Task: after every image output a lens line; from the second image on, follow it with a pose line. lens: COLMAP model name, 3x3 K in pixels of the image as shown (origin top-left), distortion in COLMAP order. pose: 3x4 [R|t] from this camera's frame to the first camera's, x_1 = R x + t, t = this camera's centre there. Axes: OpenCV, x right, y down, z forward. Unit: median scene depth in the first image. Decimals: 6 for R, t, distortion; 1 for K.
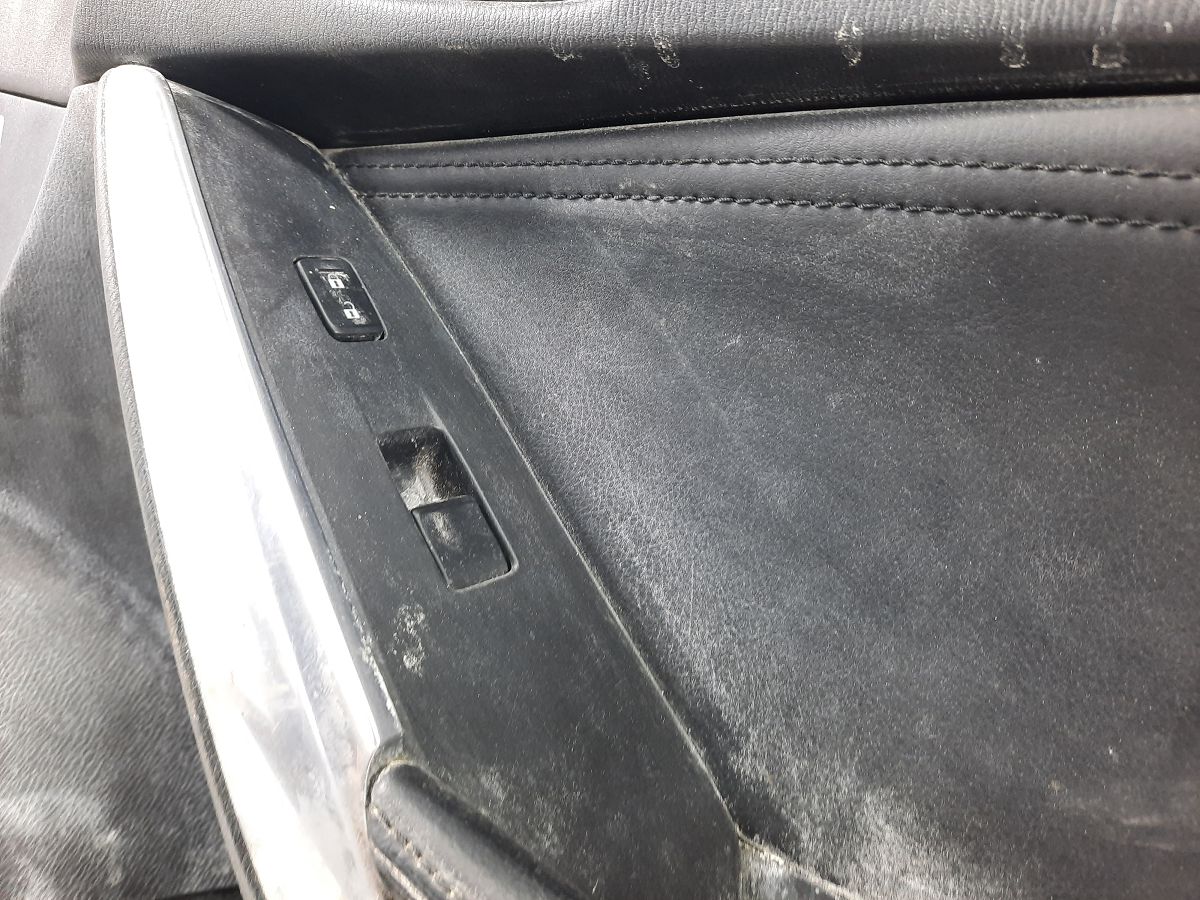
lens RADIAL K [[864.7, 0, 600.0], [0, 864.7, 450.0], [0, 0, 1]] dist [0.107754, -0.169026]
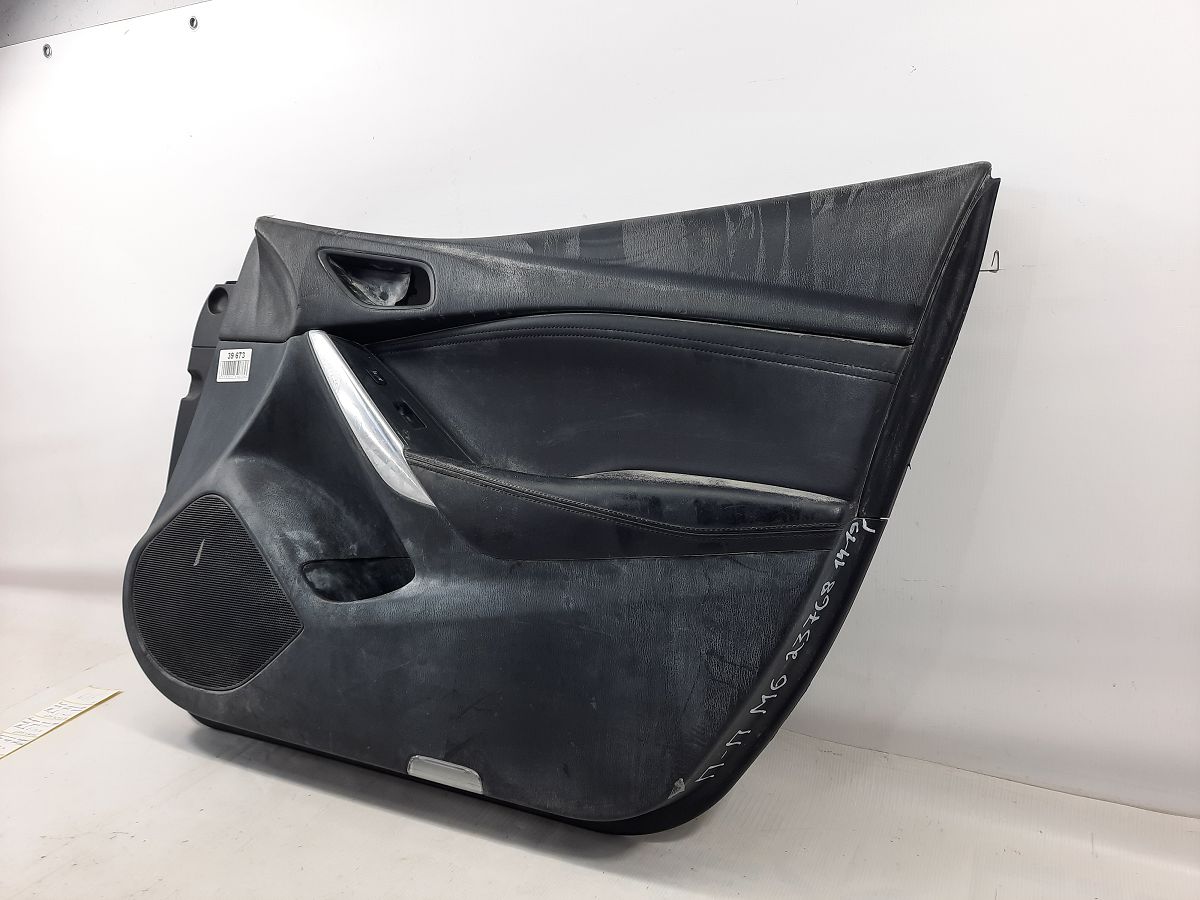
lens RADIAL K [[864.7, 0, 600.0], [0, 864.7, 450.0], [0, 0, 1]] dist [0.107754, -0.169026]
pose [[0.980935, -0.140830, 0.133917, 0.157411], [0.164517, 0.968584, -0.186492, 1.186305], [-0.103446, 0.204968, 0.973287, -3.285665]]
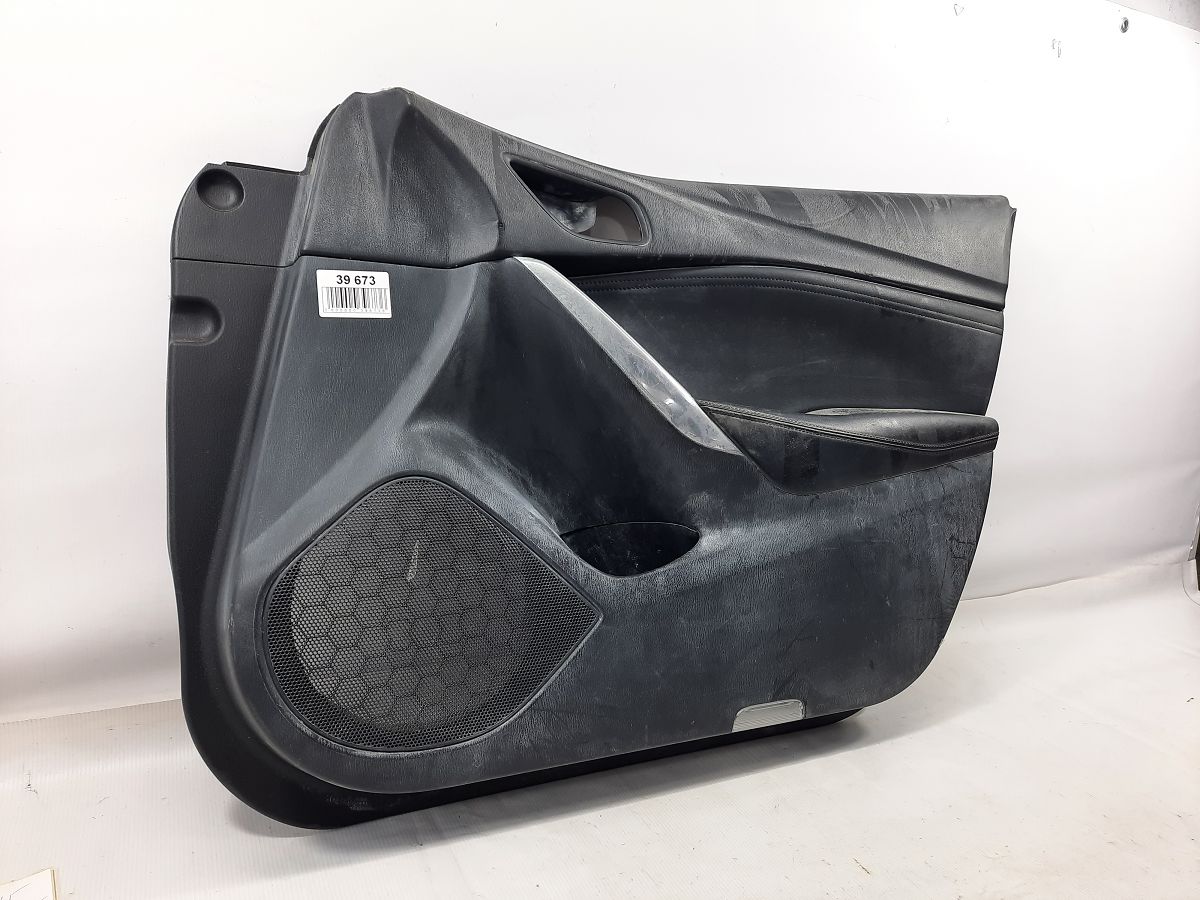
lens RADIAL K [[864.7, 0, 600.0], [0, 864.7, 450.0], [0, 0, 1]] dist [0.107754, -0.169026]
pose [[0.474589, -0.206574, 0.855624, -3.669925], [0.305629, 0.950265, 0.059900, 0.143869], [-0.825443, 0.233076, 0.514120, -0.796334]]
